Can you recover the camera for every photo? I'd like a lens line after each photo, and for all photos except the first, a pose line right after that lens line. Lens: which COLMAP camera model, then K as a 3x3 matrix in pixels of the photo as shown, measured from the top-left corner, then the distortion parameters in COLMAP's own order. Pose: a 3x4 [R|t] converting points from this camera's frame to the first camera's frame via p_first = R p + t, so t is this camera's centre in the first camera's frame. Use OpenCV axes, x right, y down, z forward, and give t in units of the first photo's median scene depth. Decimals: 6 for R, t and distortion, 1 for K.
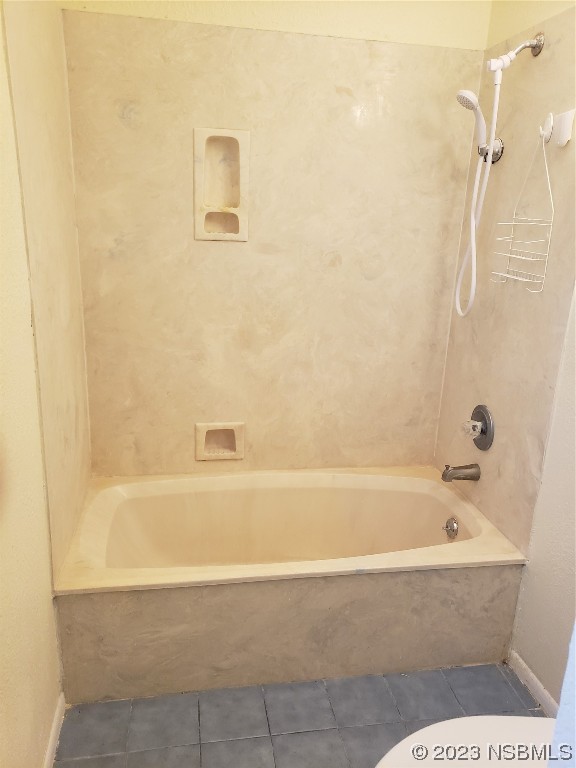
lens RADIAL K [[592.1, 0, 288.3], [0, 592.1, 381.8], [0, 0, 1]] dist [0.041835, -0.032610]
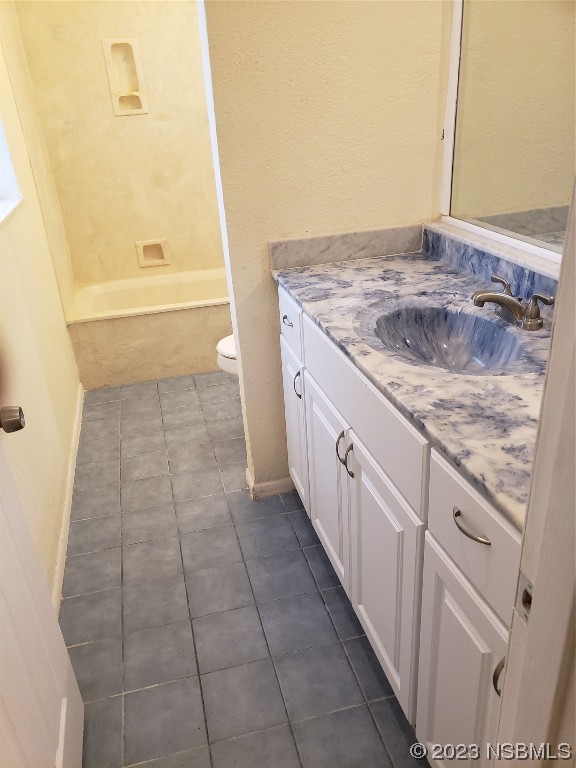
lens RADIAL K [[592.1, 0, 271.6], [0, 592.1, 394.4], [0, 0, 1]] dist [0.041835, -0.032610]
pose [[0.992349, -0.123377, 0.004627, 0.155718], [0.121354, 0.981603, 0.147409, 0.298932], [-0.022728, -0.145720, 0.989065, -0.674045]]
